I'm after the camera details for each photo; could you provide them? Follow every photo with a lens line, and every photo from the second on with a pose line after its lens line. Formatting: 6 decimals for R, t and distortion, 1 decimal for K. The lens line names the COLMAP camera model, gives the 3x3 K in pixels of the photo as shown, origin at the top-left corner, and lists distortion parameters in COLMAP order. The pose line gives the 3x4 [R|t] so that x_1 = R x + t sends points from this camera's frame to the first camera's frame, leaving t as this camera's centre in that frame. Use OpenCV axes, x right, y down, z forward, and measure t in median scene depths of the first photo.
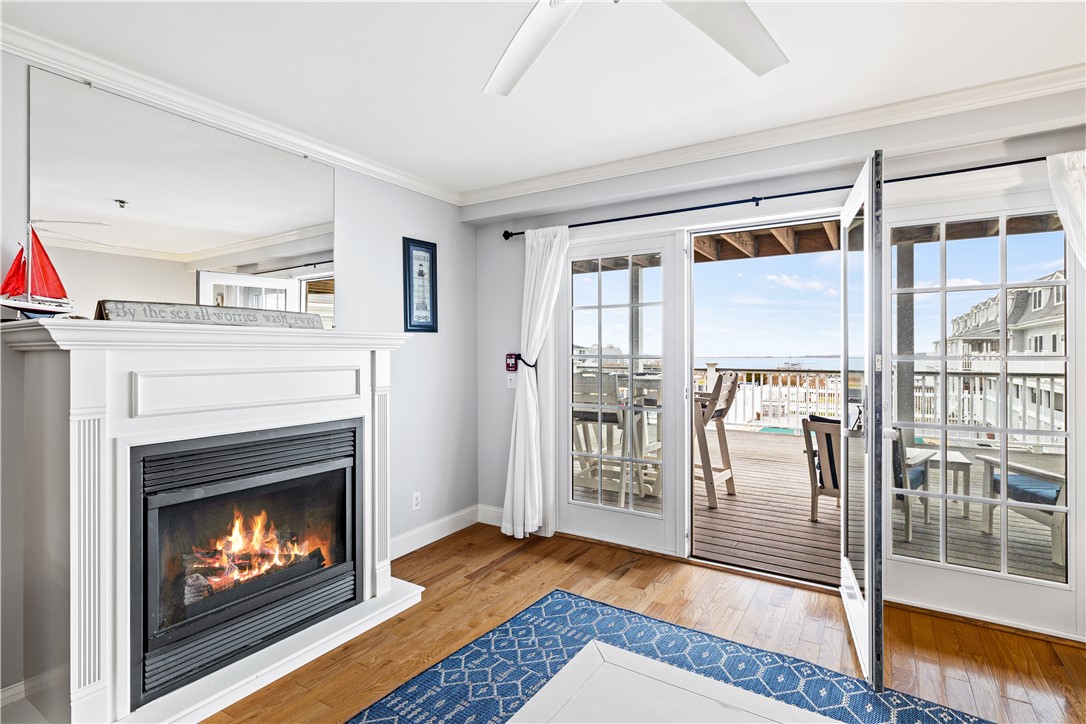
lens RADIAL K [[527.1, 0, 544.7], [0, 527.1, 351.0], [0, 0, 1]] dist [-0.005055, 0.002636]
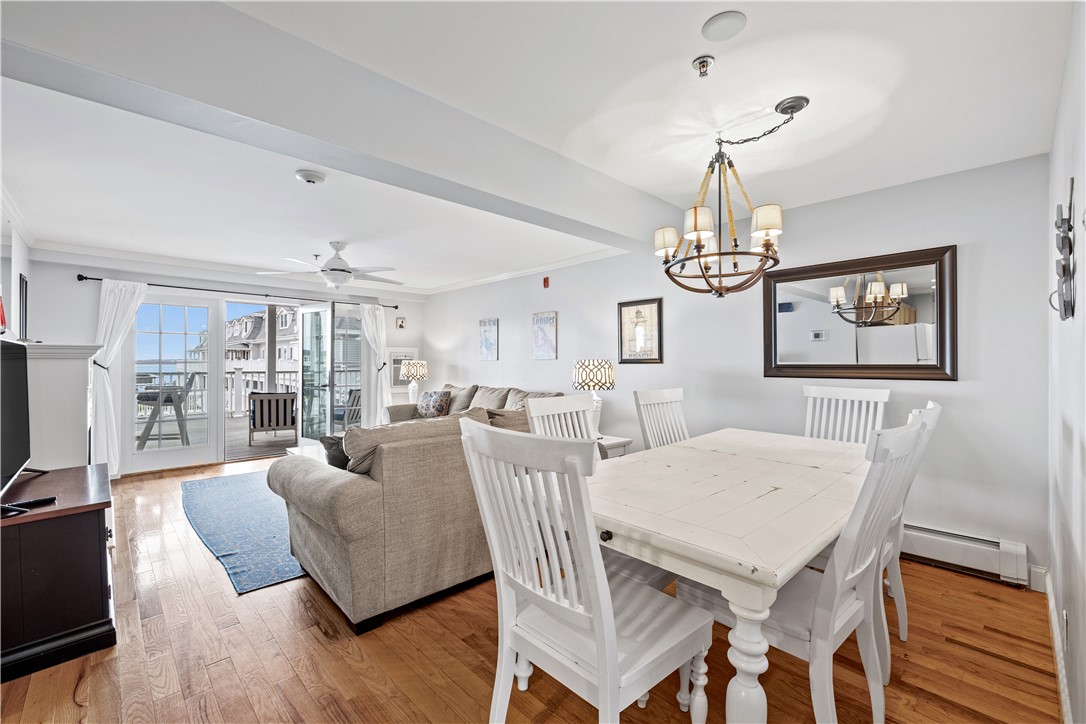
lens RADIAL K [[458.2, 0, 548.7], [0, 458.2, 360.8], [0, 0, 1]] dist [-0.001320, 0.001049]
pose [[0.236796, 0.003364, 0.971553, -1.032473], [-0.009217, 0.999957, -0.001216, -0.003446], [-0.971516, -0.008667, 0.236817, -0.567044]]
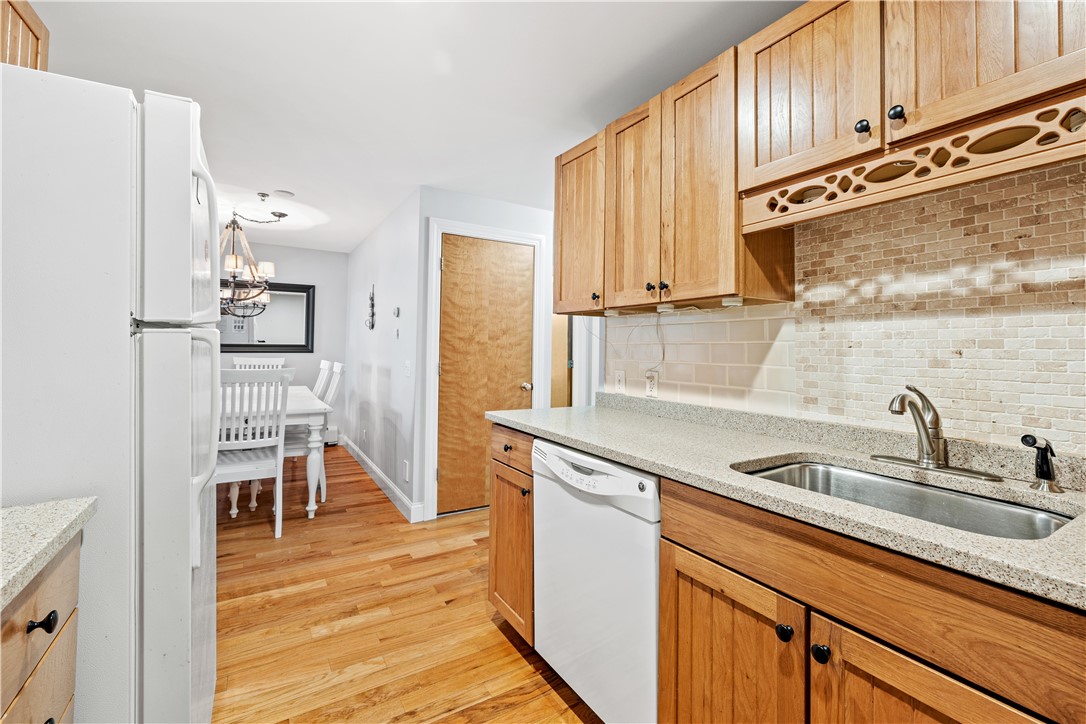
lens RADIAL K [[458.2, 0, 540.2], [0, 458.2, 332.1], [0, 0, 1]] dist [-0.001320, 0.001049]
pose [[-0.897647, 0.005266, 0.440683, -1.503447], [-0.014262, 0.999058, -0.040990, 0.006145], [-0.440483, -0.043080, -0.896727, 0.013826]]
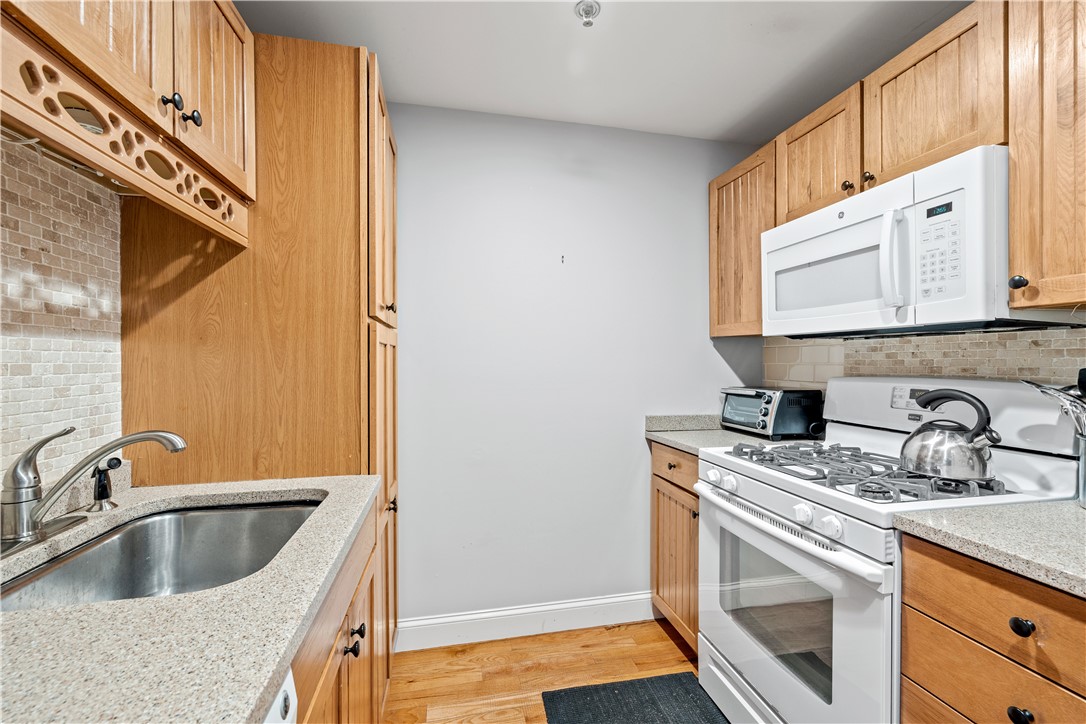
lens RADIAL K [[458.2, 0, 538.5], [0, 458.2, 363.1], [0, 0, 1]] dist [-0.001320, 0.001049]
pose [[0.683818, 0.002013, -0.729650, -1.257882], [0.003103, 0.999979, 0.005667, -0.007280], [0.729646, -0.006139, 0.683798, -0.367625]]
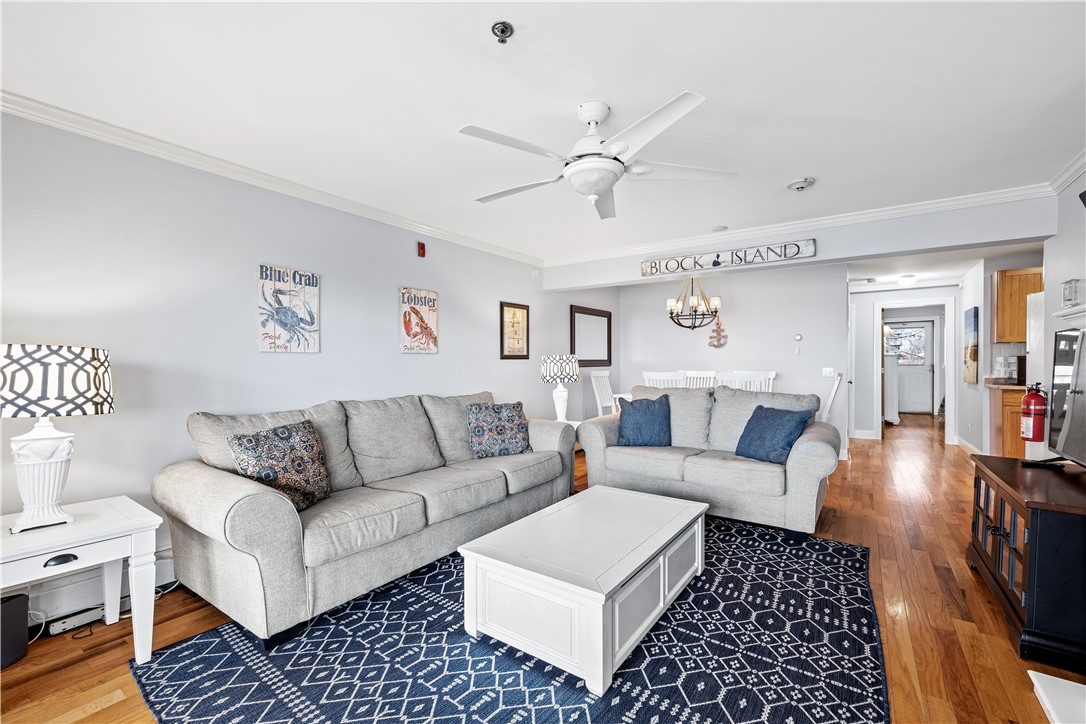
lens RADIAL K [[458.2, 0, 545.2], [0, 458.2, 369.2], [0, 0, 1]] dist [-0.001320, 0.001049]
pose [[-0.999032, 0.004377, 0.043770, 0.079033], [0.004577, 0.999980, 0.004456, 0.025017], [-0.043749, 0.004652, -0.999032, 0.903856]]
